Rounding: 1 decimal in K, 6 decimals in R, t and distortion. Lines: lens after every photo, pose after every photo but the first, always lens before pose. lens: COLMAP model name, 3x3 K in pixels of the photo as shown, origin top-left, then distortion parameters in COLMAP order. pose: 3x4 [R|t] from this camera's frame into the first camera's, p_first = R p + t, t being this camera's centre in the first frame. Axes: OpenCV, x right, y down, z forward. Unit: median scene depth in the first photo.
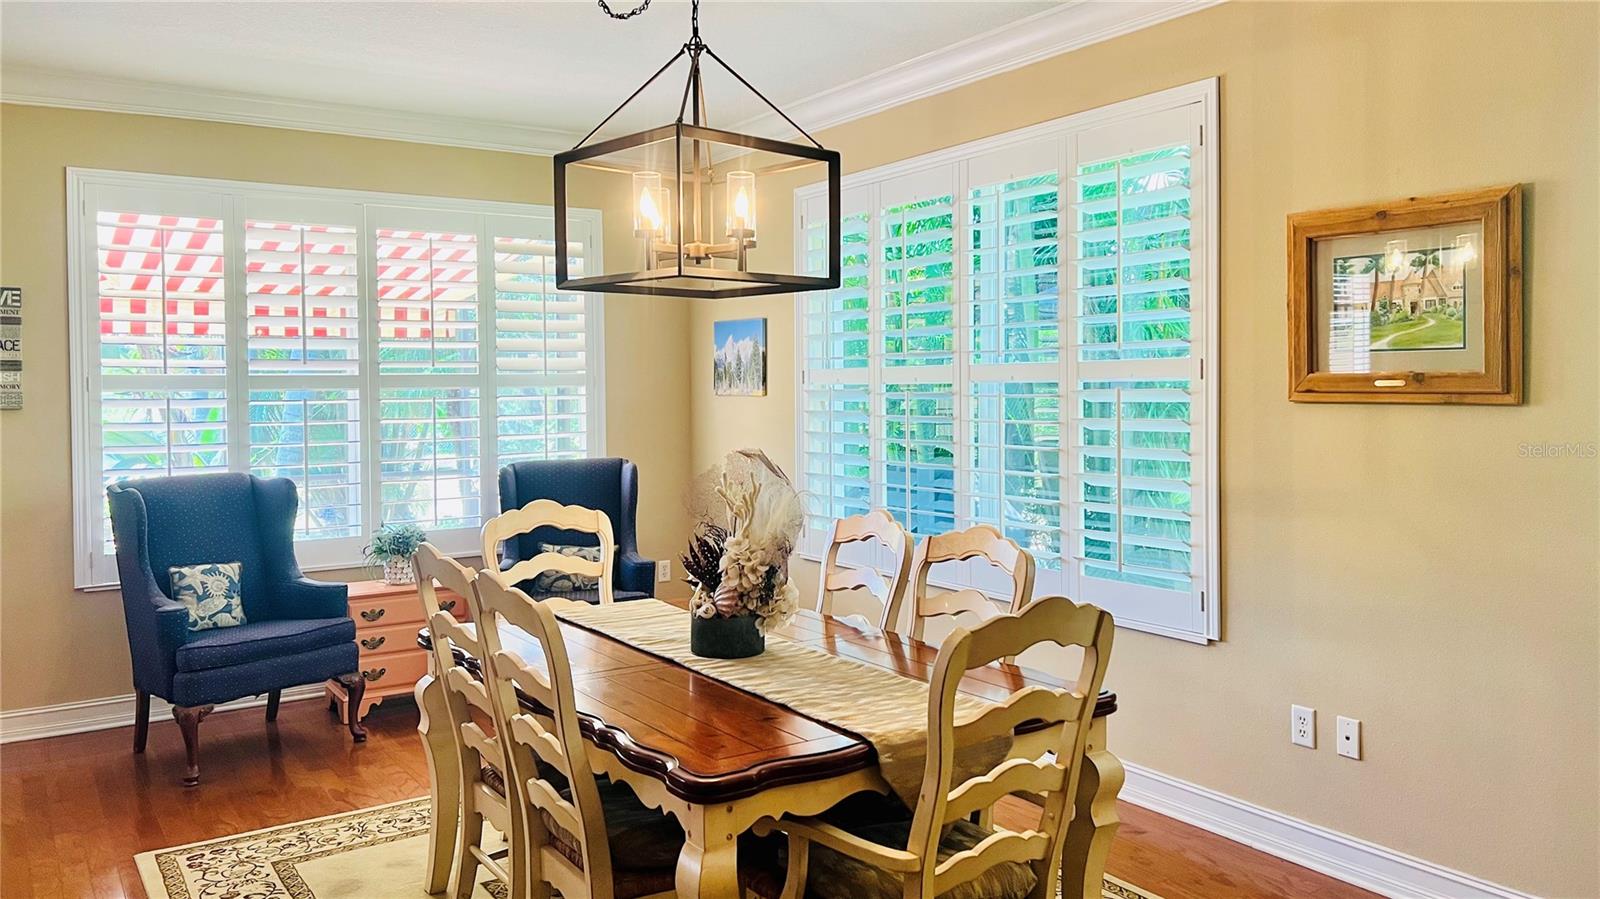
lens RADIAL K [[1233.9, 0, 803.5], [0, 1233.9, 398.9], [0, 0, 1]] dist [0.101621, -0.177661]
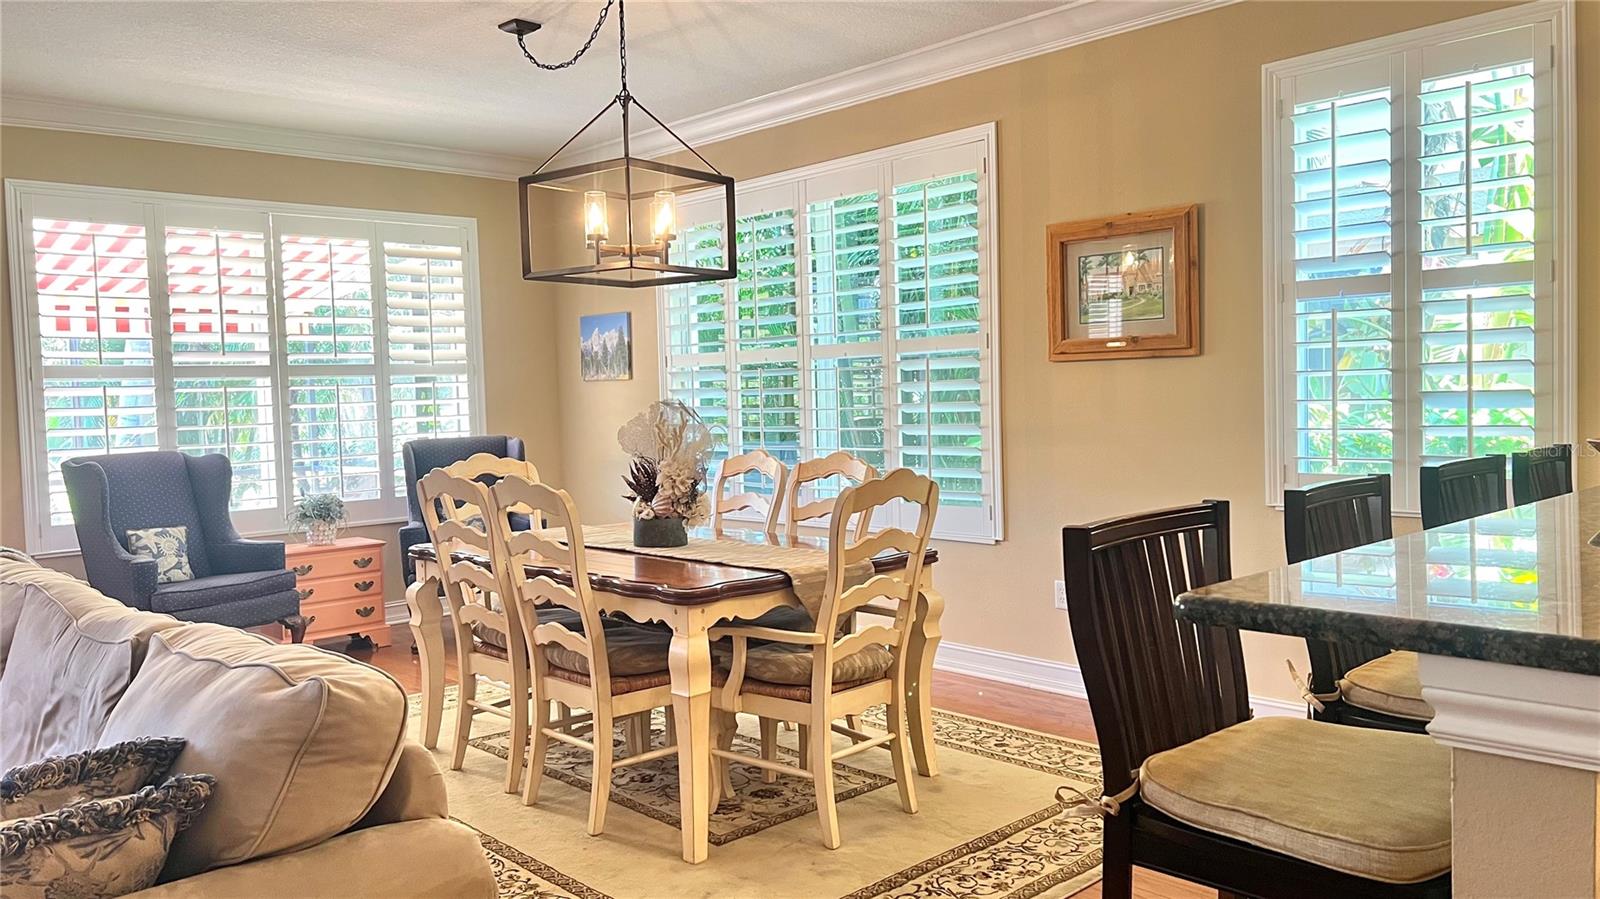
lens RADIAL K [[1231.1, 0, 800.0], [0, 1231.1, 449.5], [0, 0, 1]] dist [0.099462, -0.160338]
pose [[0.986695, -0.027722, 0.160201, -0.101455], [0.022344, 0.999128, 0.035273, 0.043391], [-0.161040, -0.031225, 0.986454, -0.296190]]
